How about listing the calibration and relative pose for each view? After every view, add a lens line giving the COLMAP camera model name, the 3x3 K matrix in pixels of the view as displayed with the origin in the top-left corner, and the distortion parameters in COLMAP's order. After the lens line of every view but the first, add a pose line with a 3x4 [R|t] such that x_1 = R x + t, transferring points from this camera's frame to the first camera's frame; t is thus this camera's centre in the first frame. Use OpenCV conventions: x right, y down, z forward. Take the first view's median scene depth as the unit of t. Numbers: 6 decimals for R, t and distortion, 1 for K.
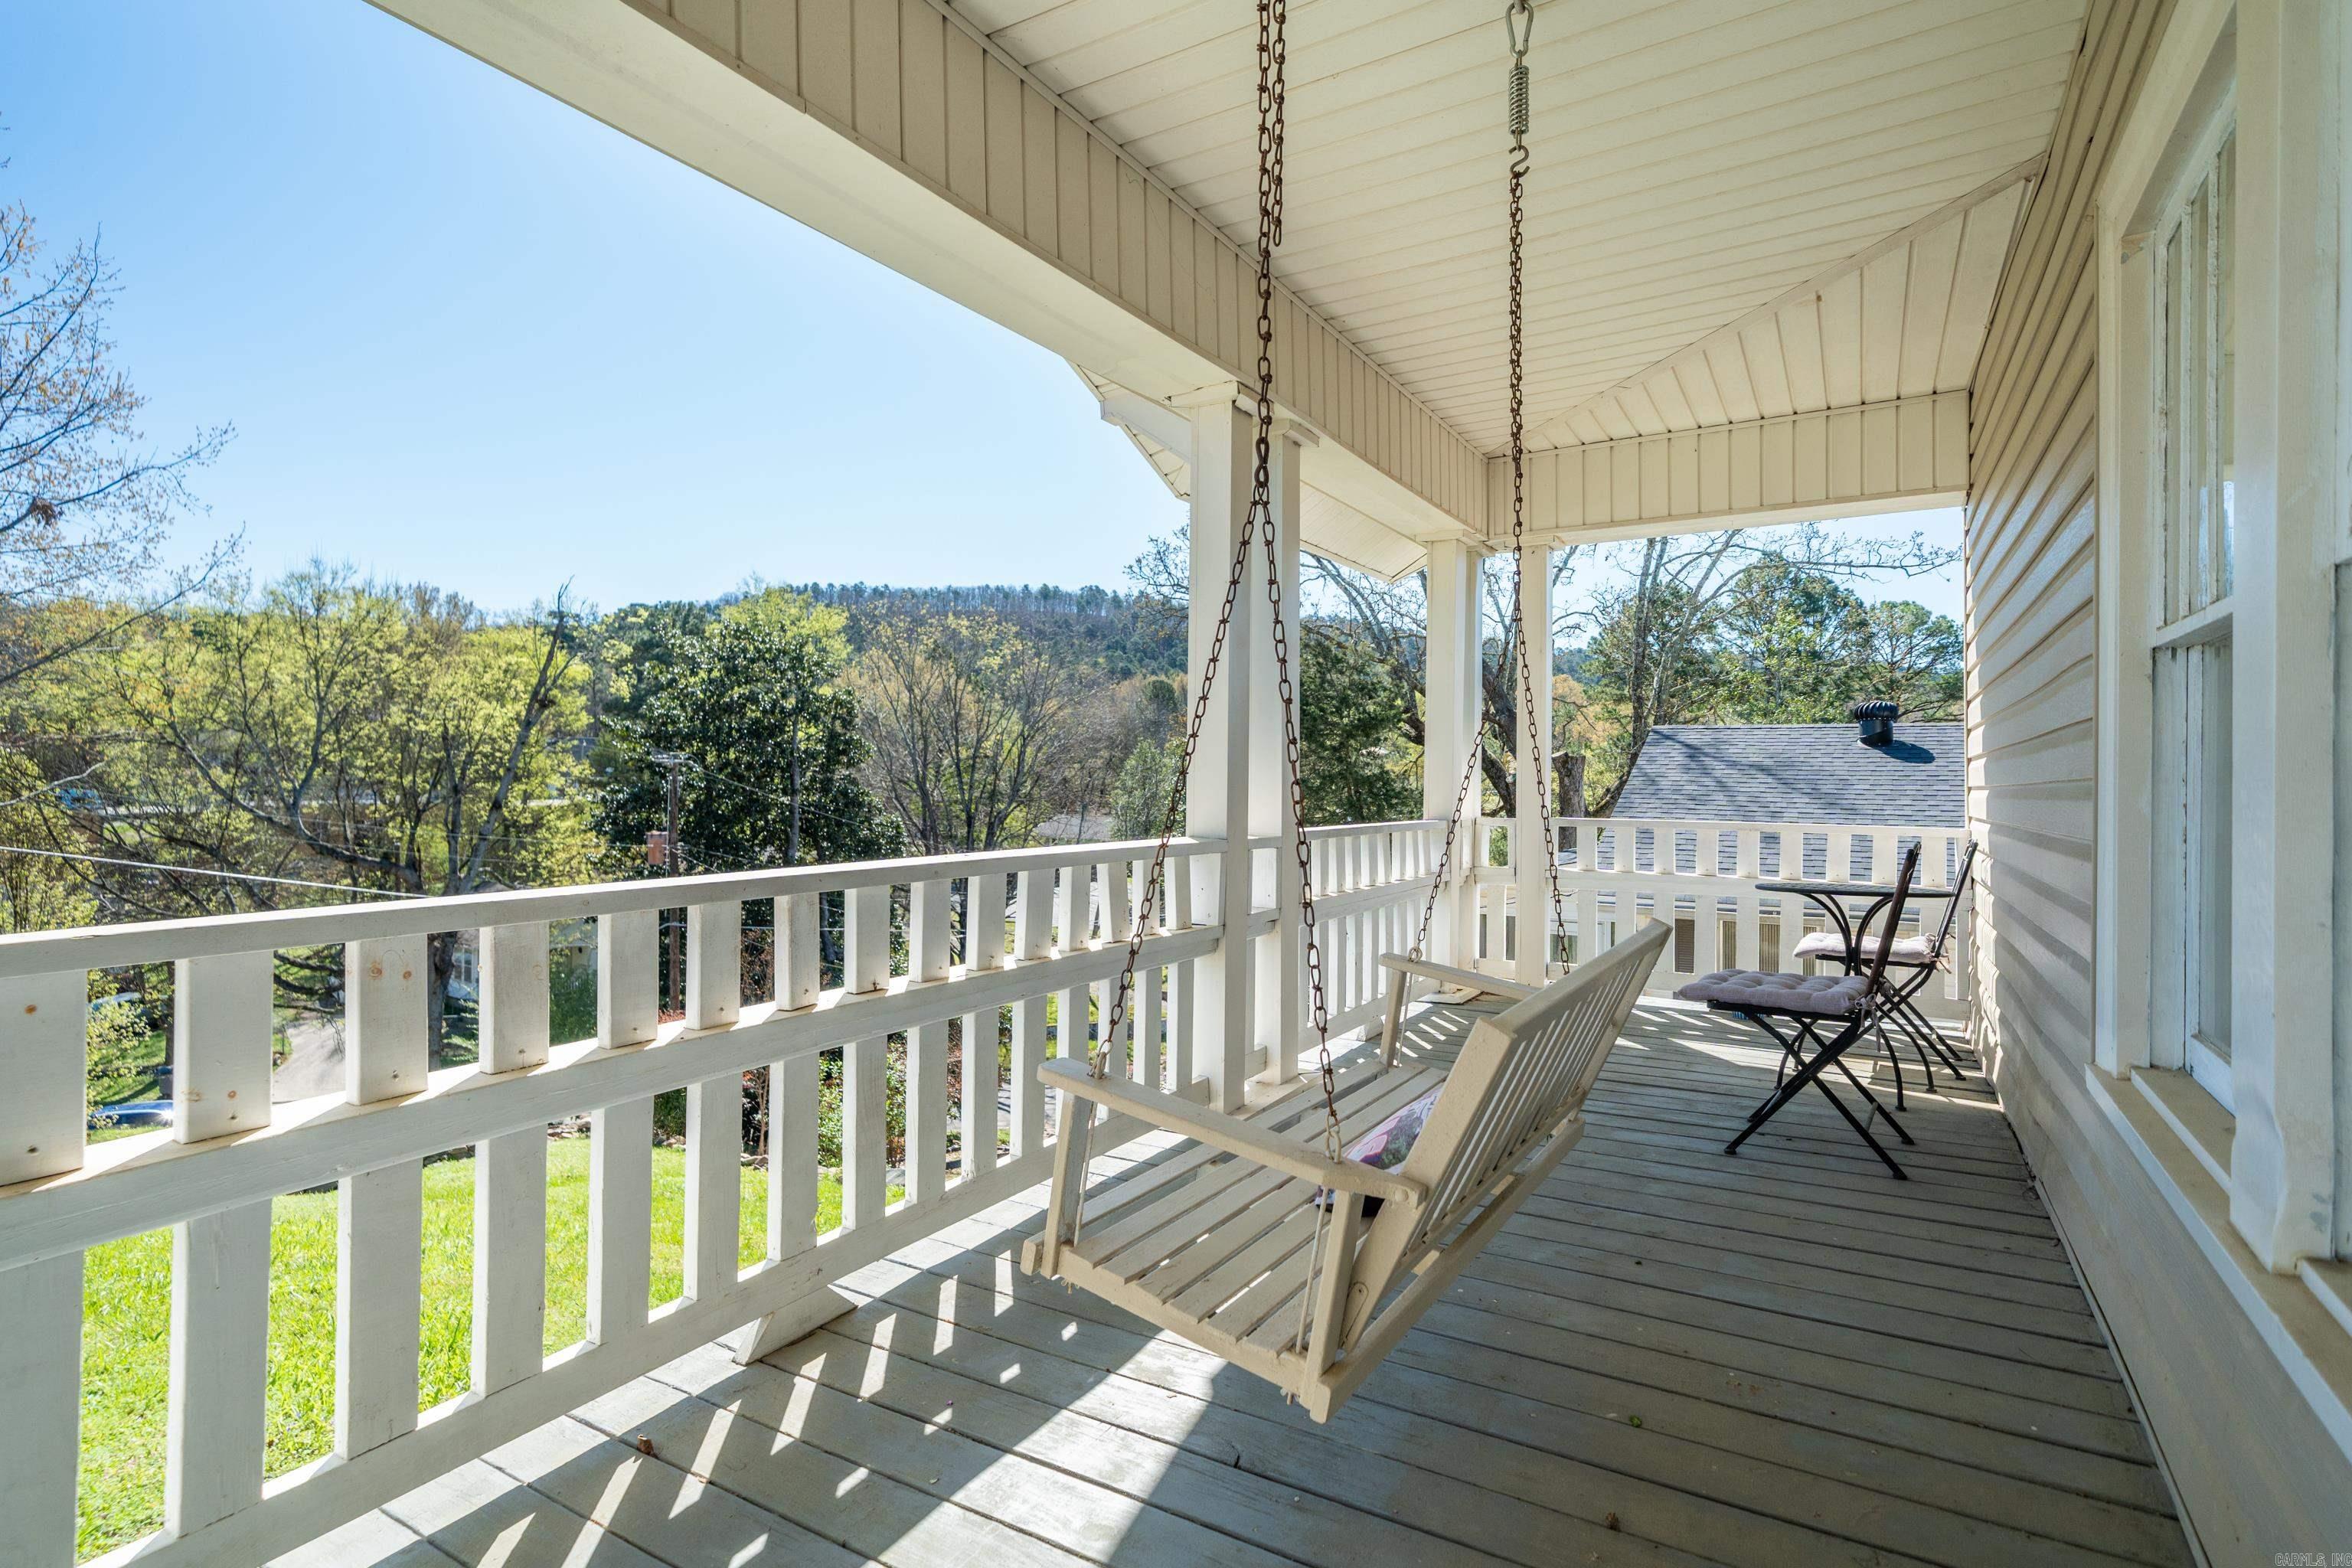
lens RADIAL K [[1121.7, 0, 1176.0], [0, 1121.7, 784.0], [0, 0, 1]] dist [-0.002437, -0.000232]
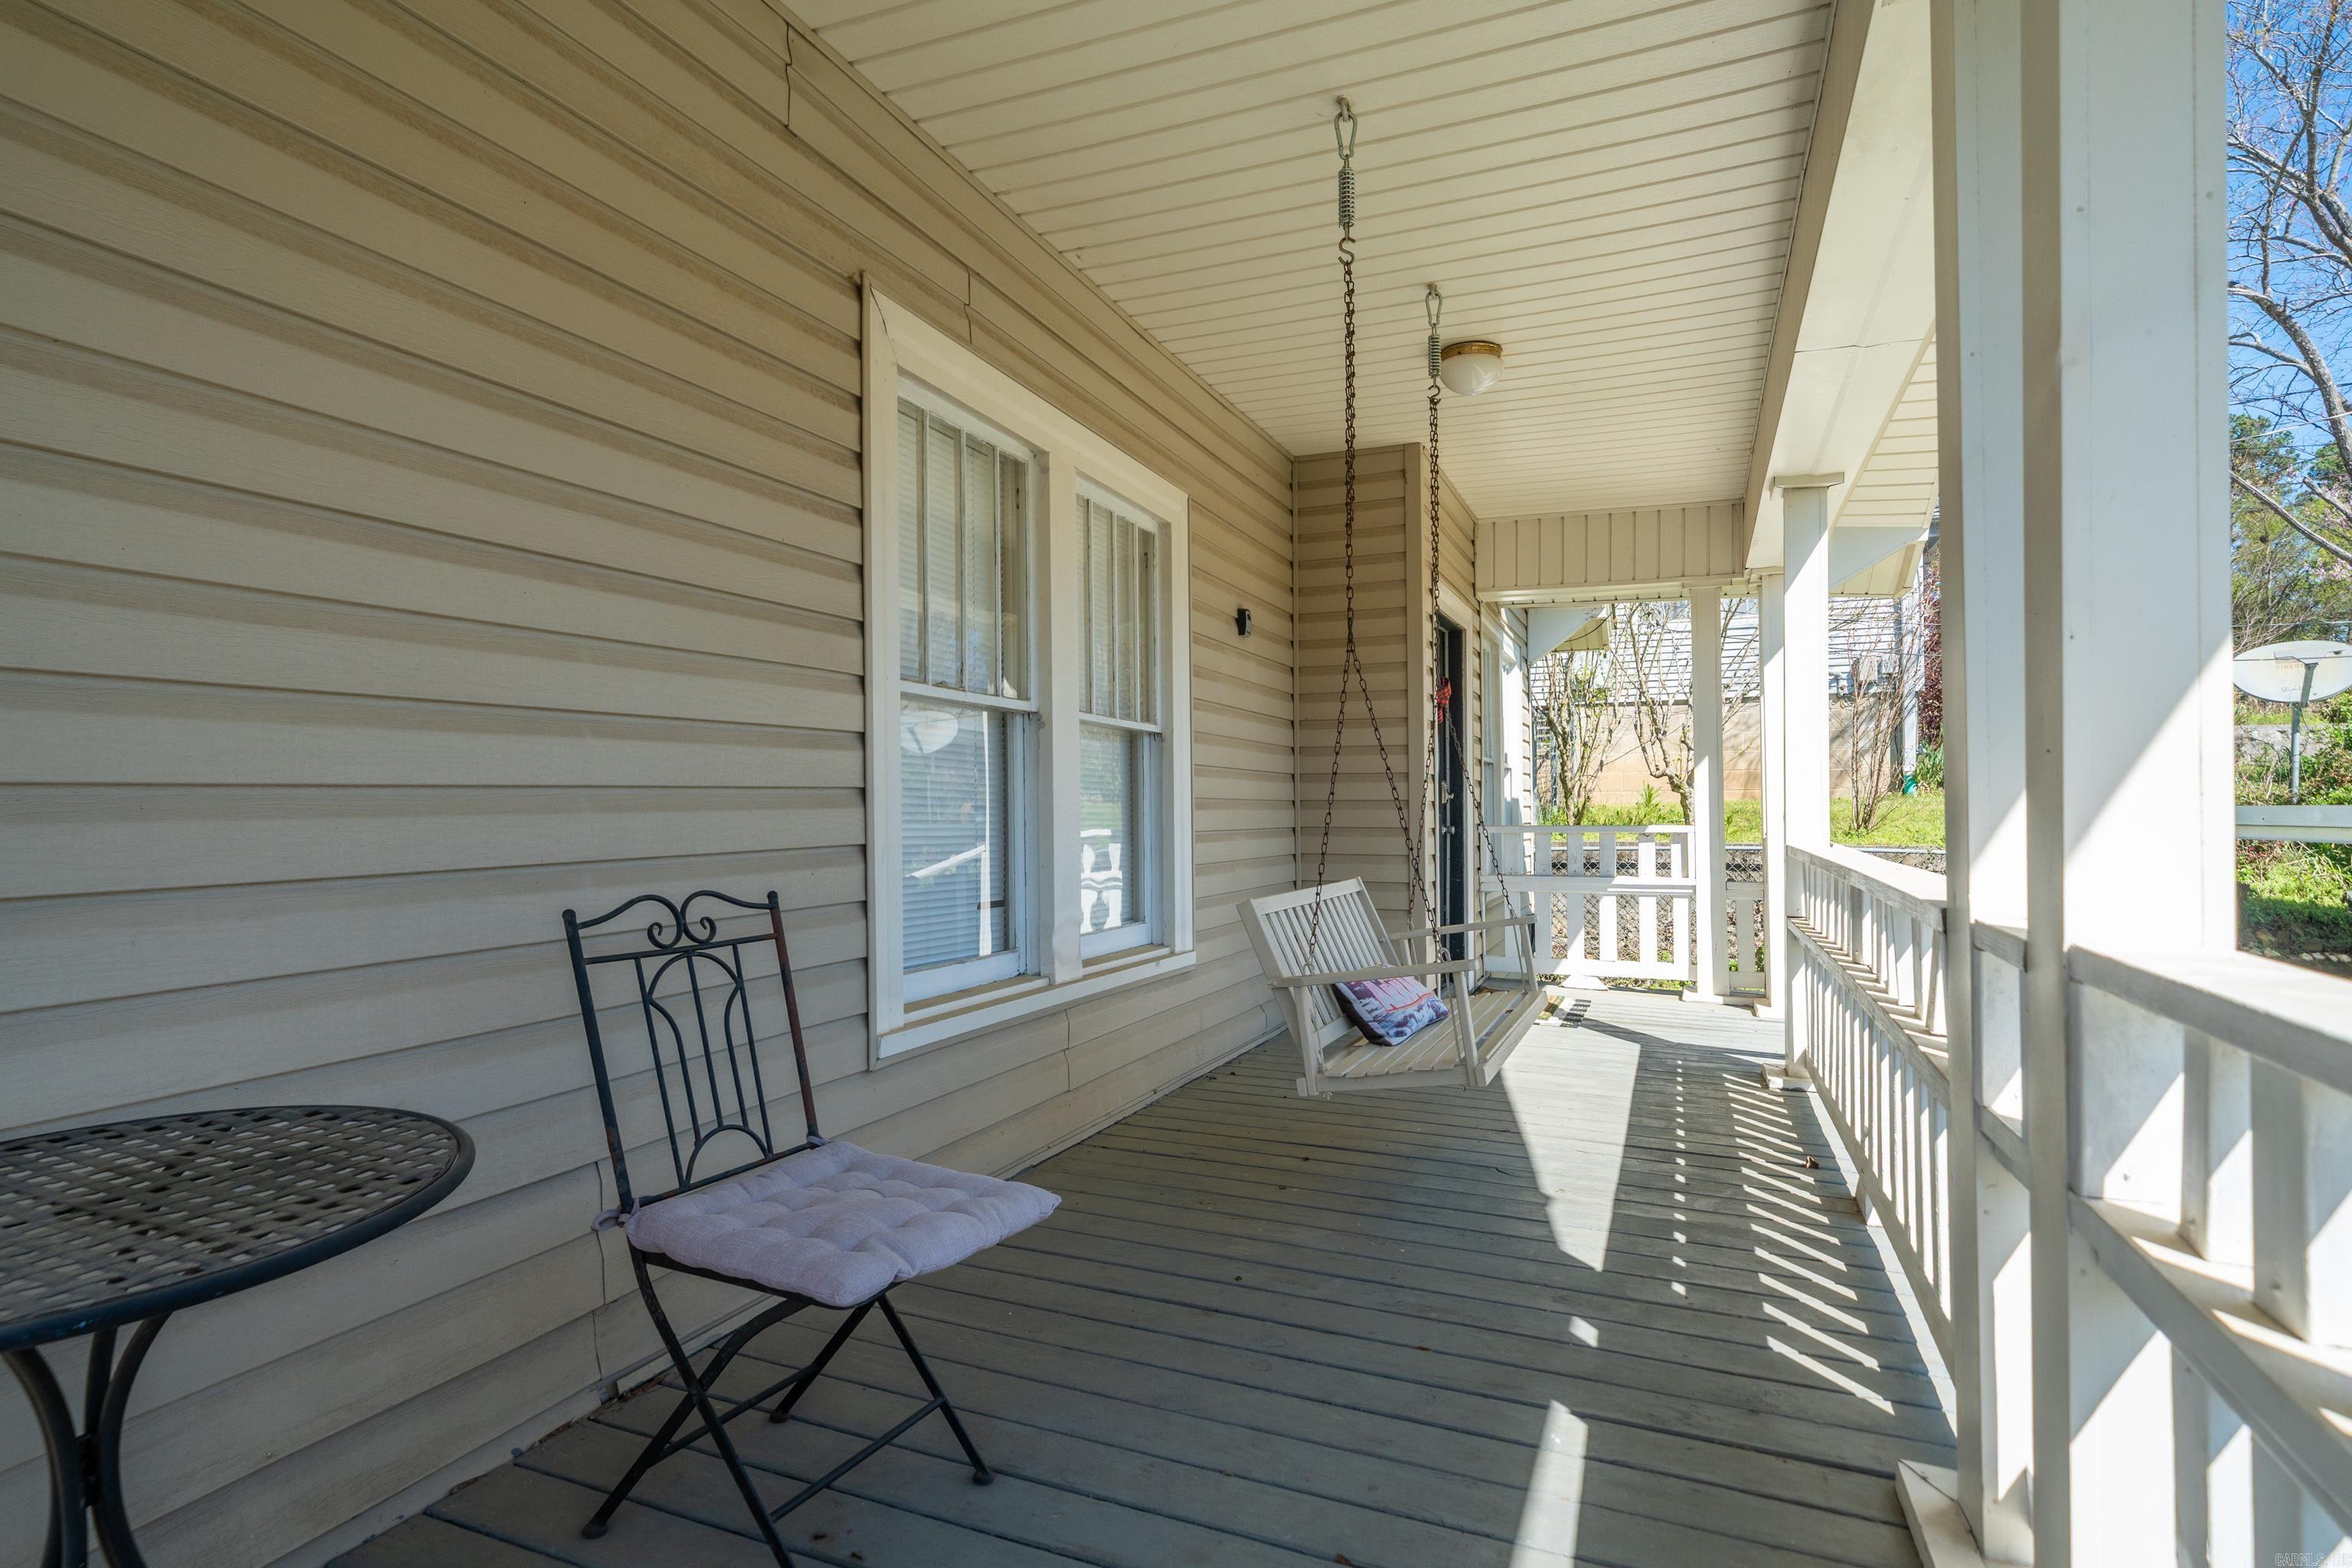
lens RADIAL K [[1521.6, 0, 1176.0], [0, 1521.6, 784.0], [0, 0, 1]] dist [-0.001823, -0.000248]
pose [[-0.982535, -0.010824, -0.185760, 0.313581], [-0.008614, 0.999882, -0.012699, 0.002982], [0.185876, -0.010877, -0.982513, 1.009199]]
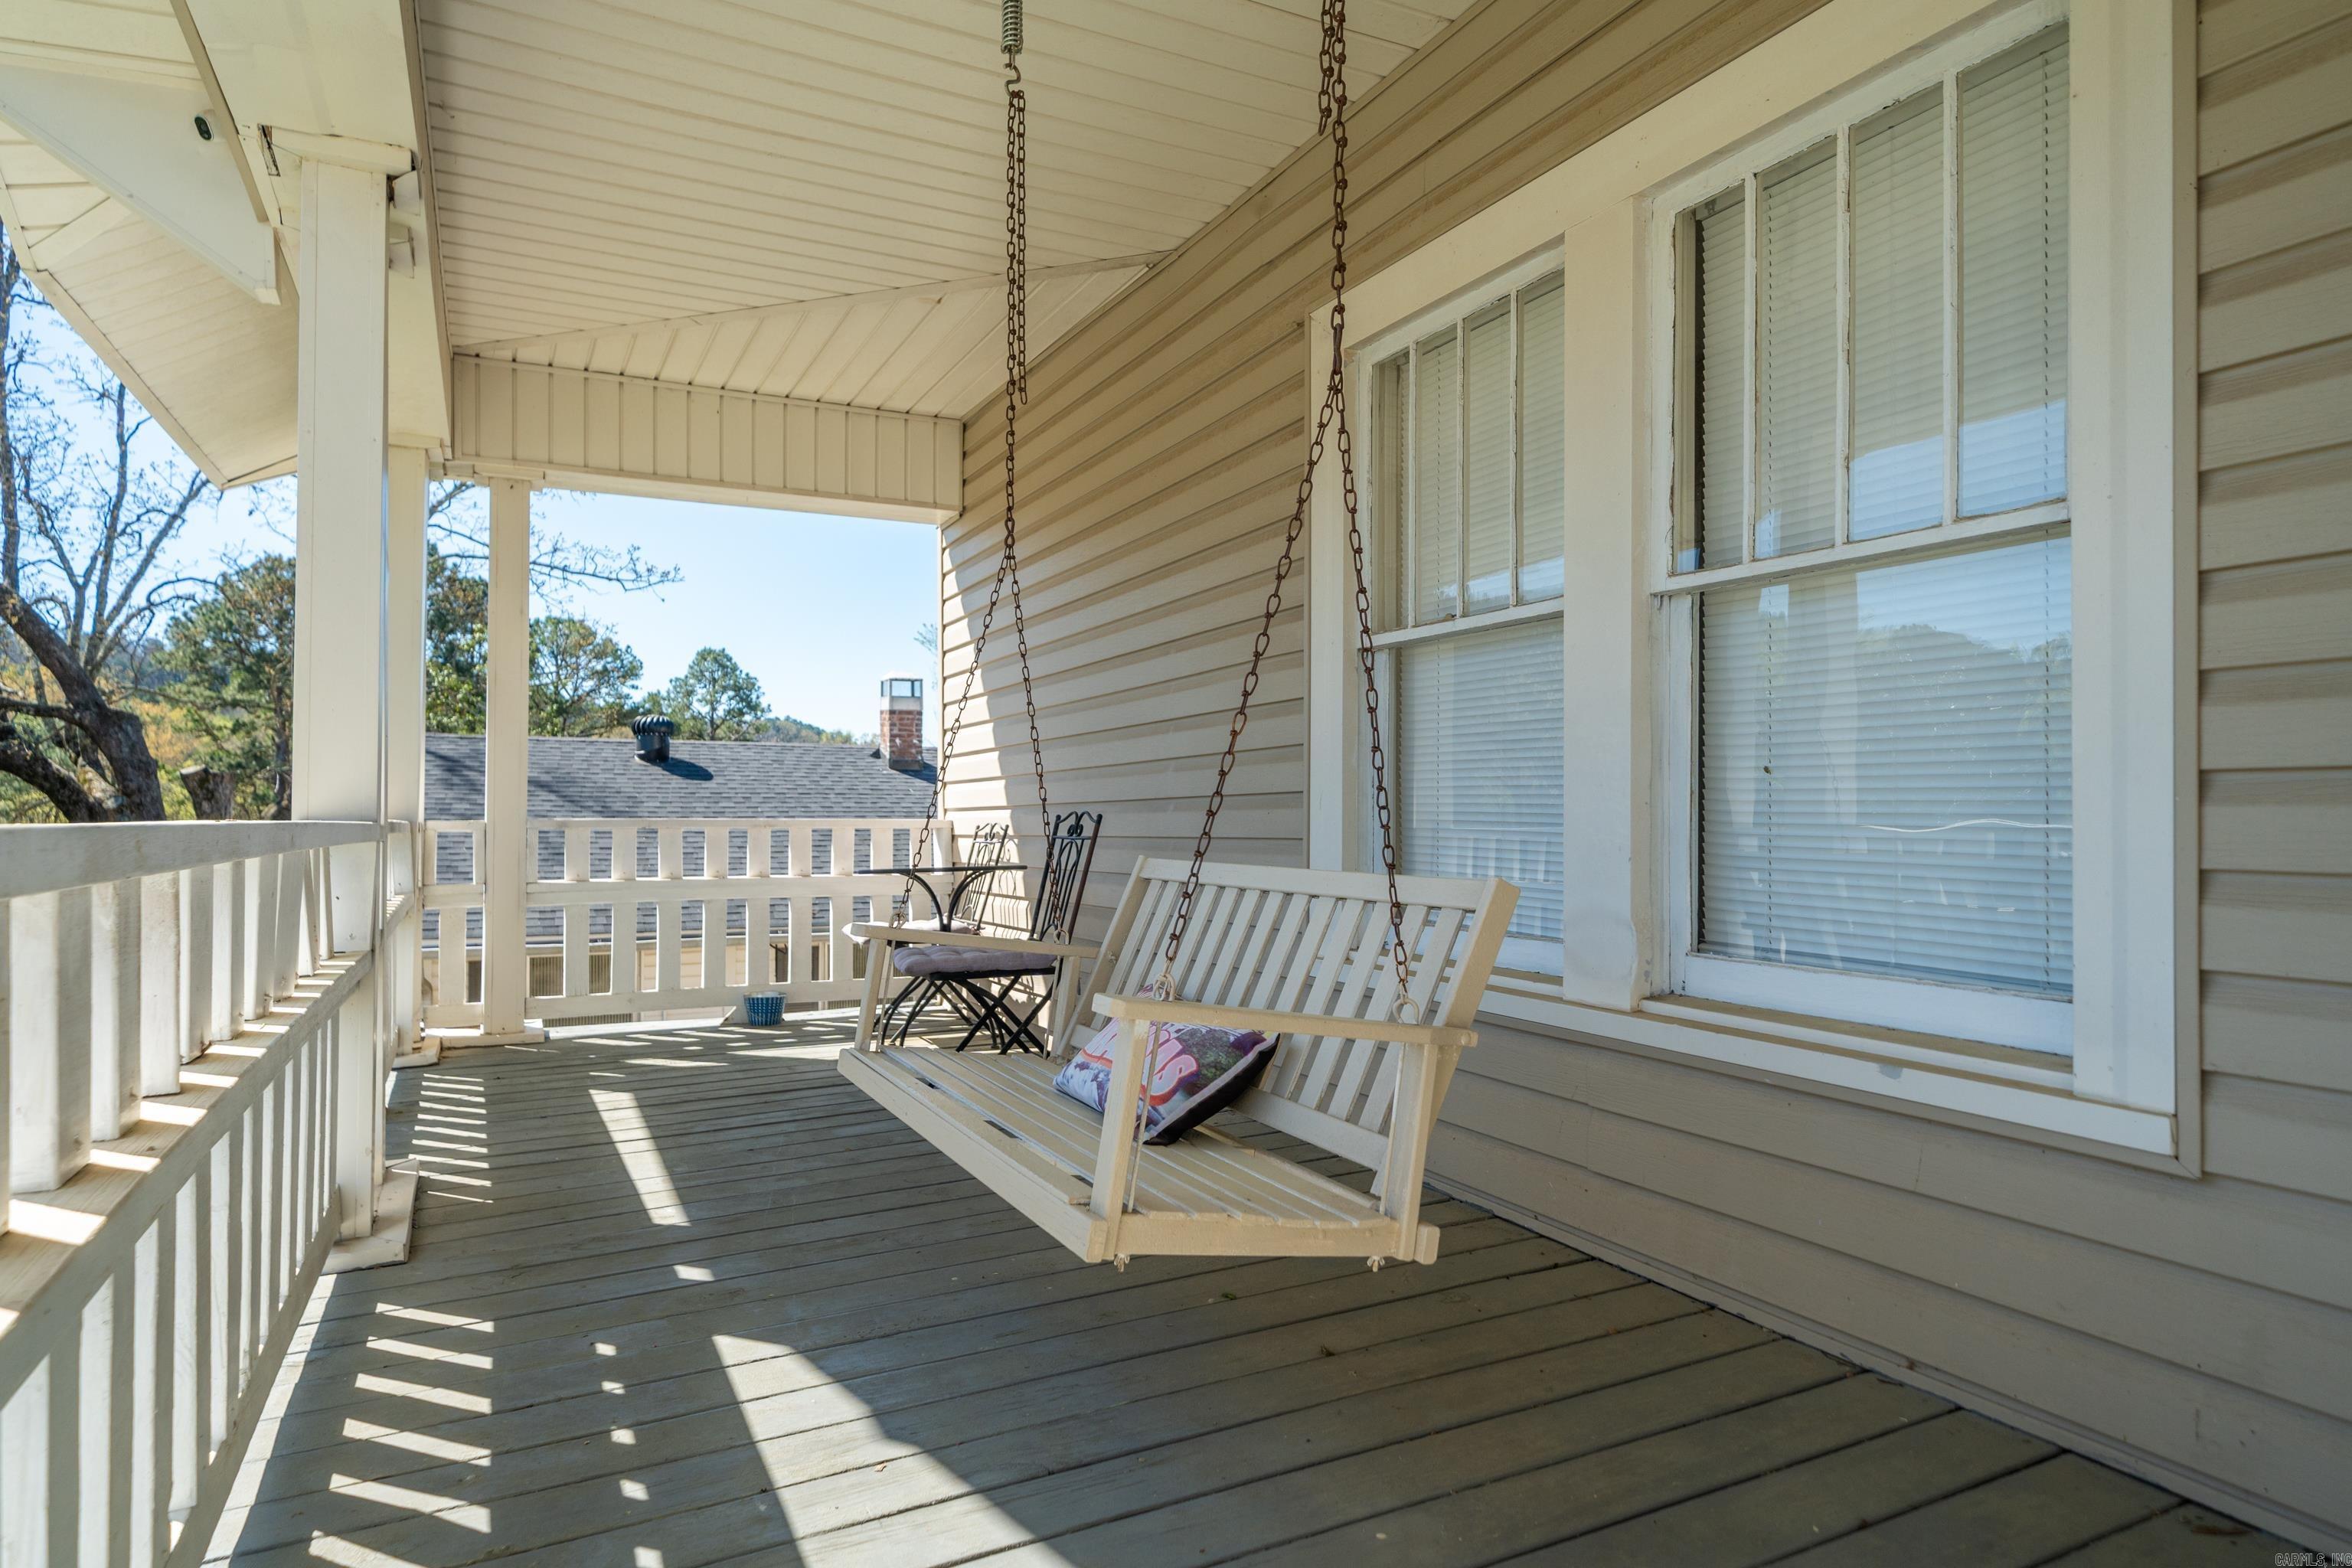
lens RADIAL K [[1293.9, 0, 1177.6], [0, 1293.9, 809.3], [0, 0, 1]] dist [0.001775, 0.000337]
pose [[0.549359, -0.003498, 0.835579, -0.218416], [0.004417, 0.999989, 0.001283, 0.027424], [-0.835575, 0.002986, 0.549369, 0.108275]]
